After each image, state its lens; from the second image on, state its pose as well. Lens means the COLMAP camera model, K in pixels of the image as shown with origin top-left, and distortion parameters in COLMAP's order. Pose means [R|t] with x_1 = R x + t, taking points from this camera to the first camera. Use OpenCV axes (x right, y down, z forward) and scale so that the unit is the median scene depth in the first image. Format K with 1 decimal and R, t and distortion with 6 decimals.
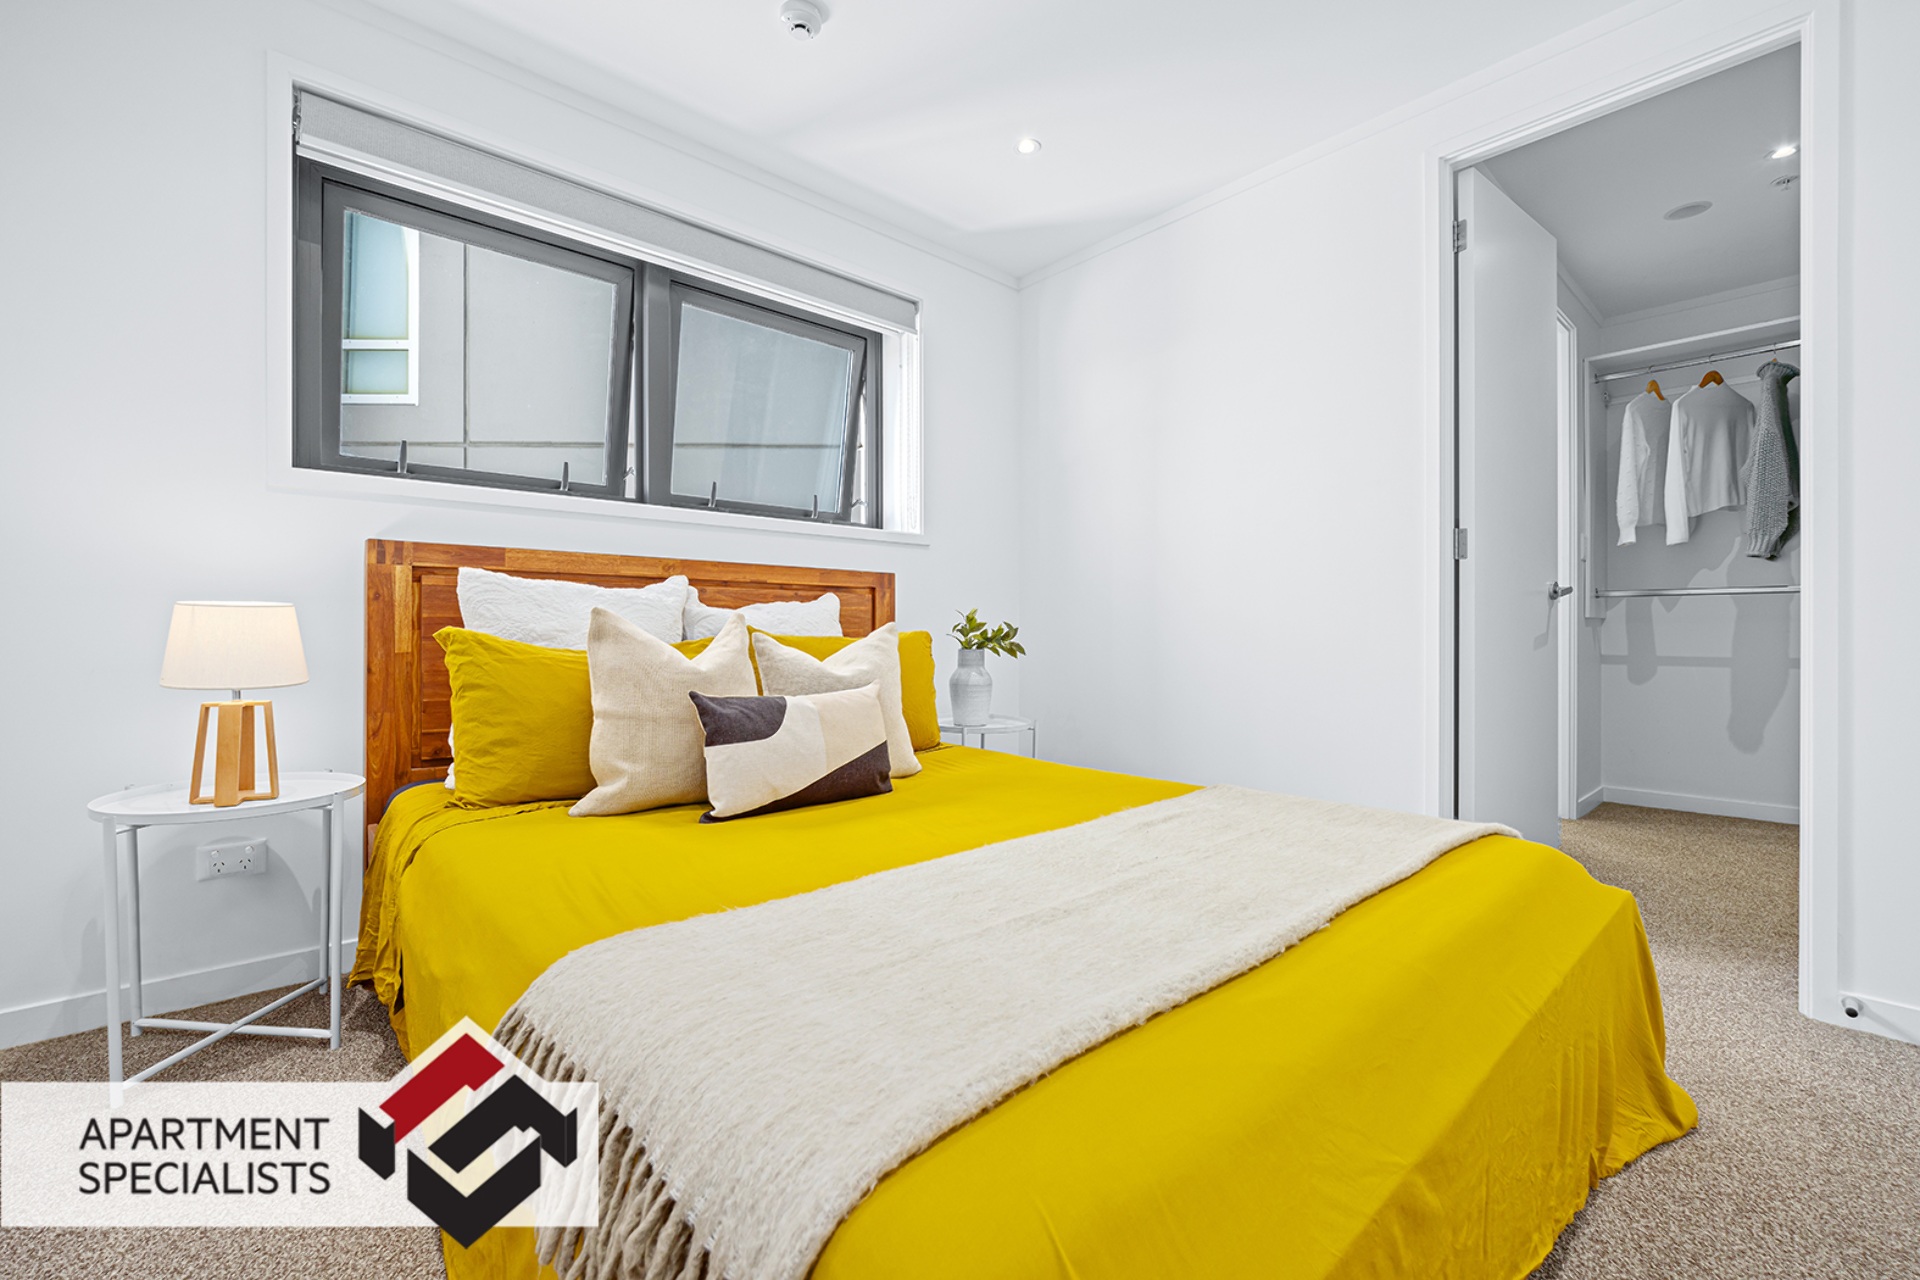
lens RADIAL K [[811.2, 0, 966.4], [0, 811.2, 633.8], [0, 0, 1]] dist [0.002355, 0.000076]
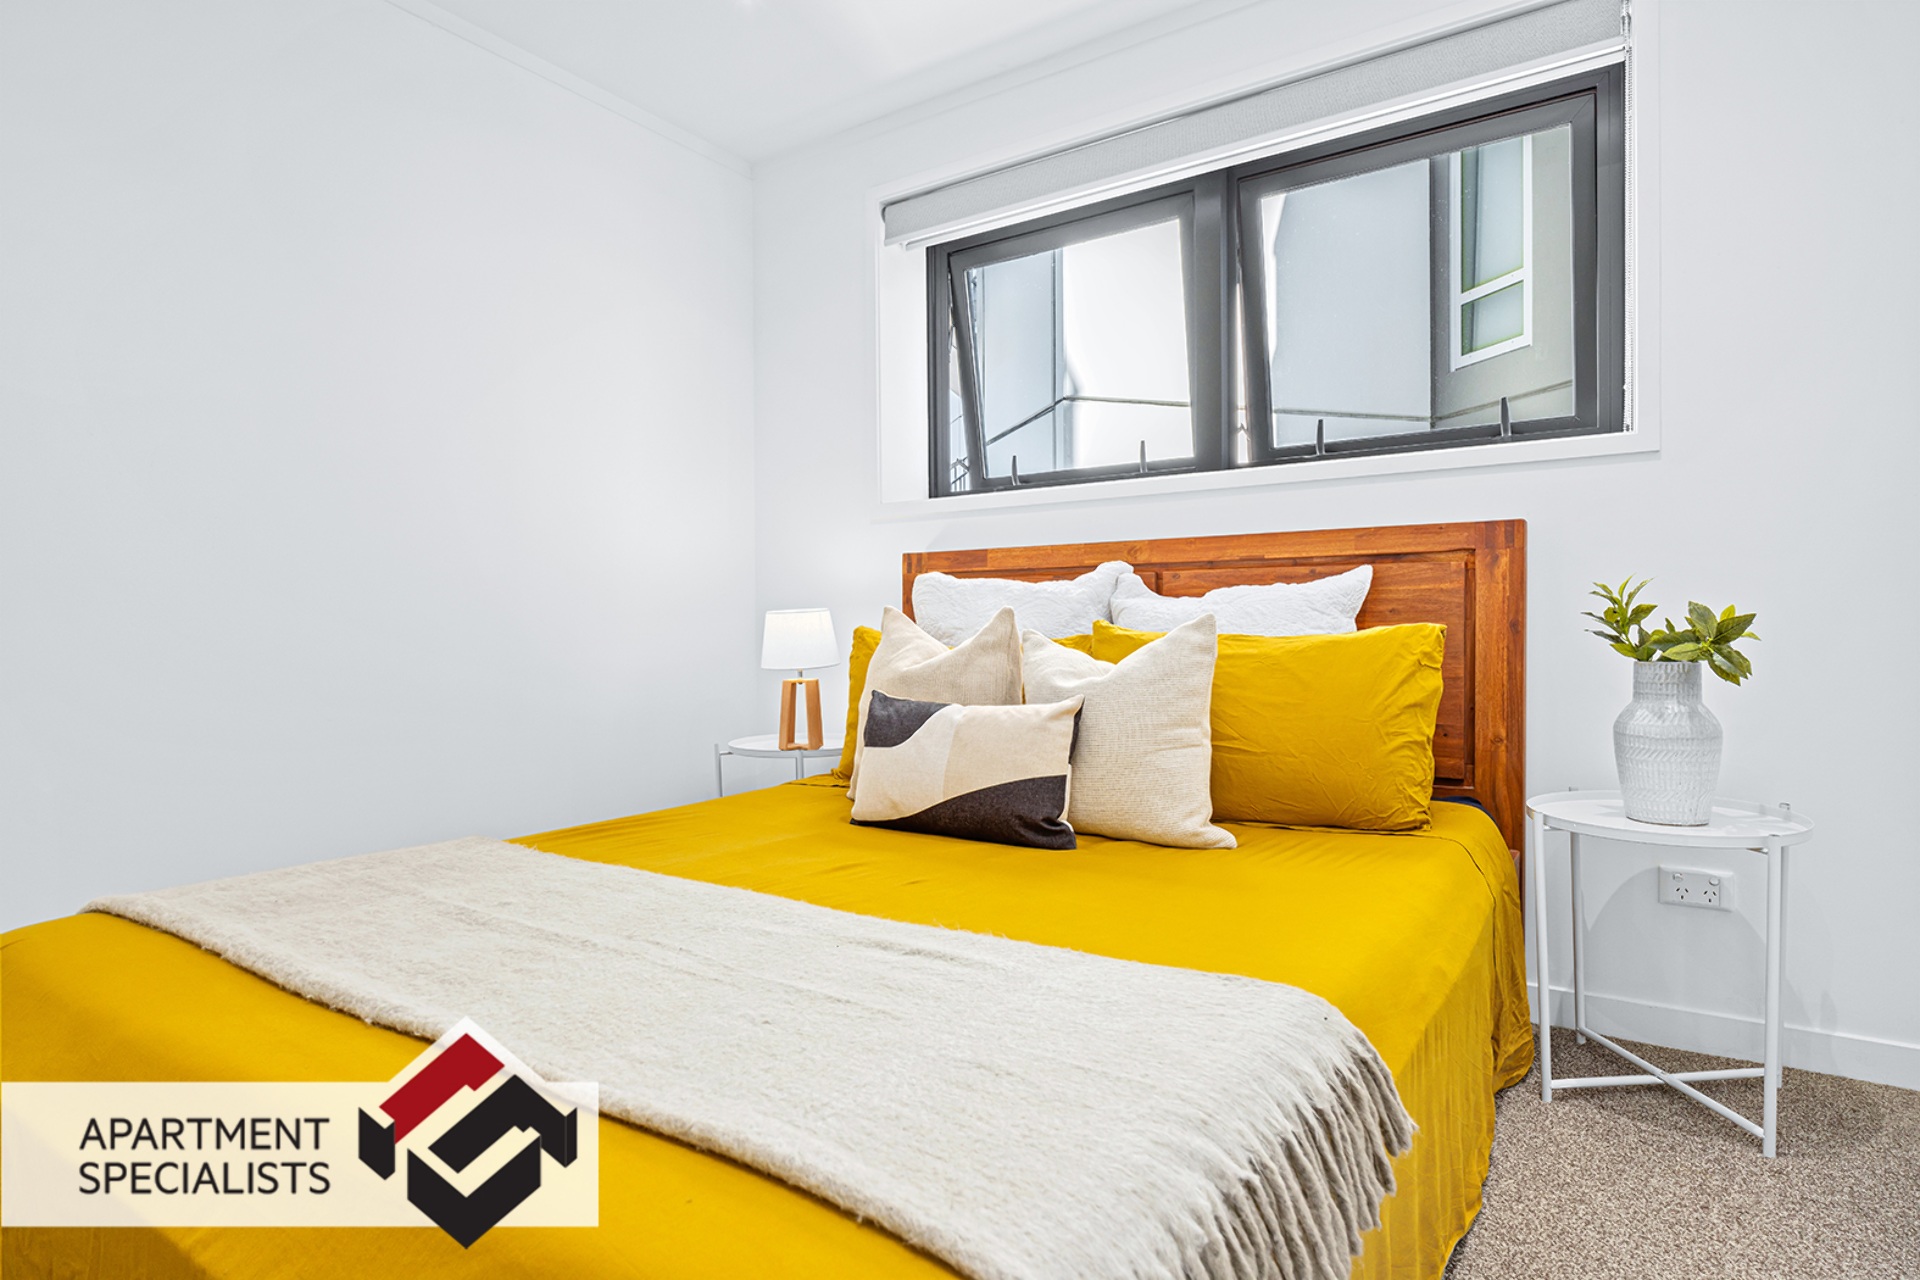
lens RADIAL K [[1054.5, 0, 961.1], [0, 1054.5, 661.2], [0, 0, 1]] dist [-0.012916, 0.000557]
pose [[0.217377, 0.027359, -0.975704, 0.607761], [0.004124, 0.999572, 0.028947, -0.000578], [0.976079, -0.010317, 0.217171, 0.537736]]
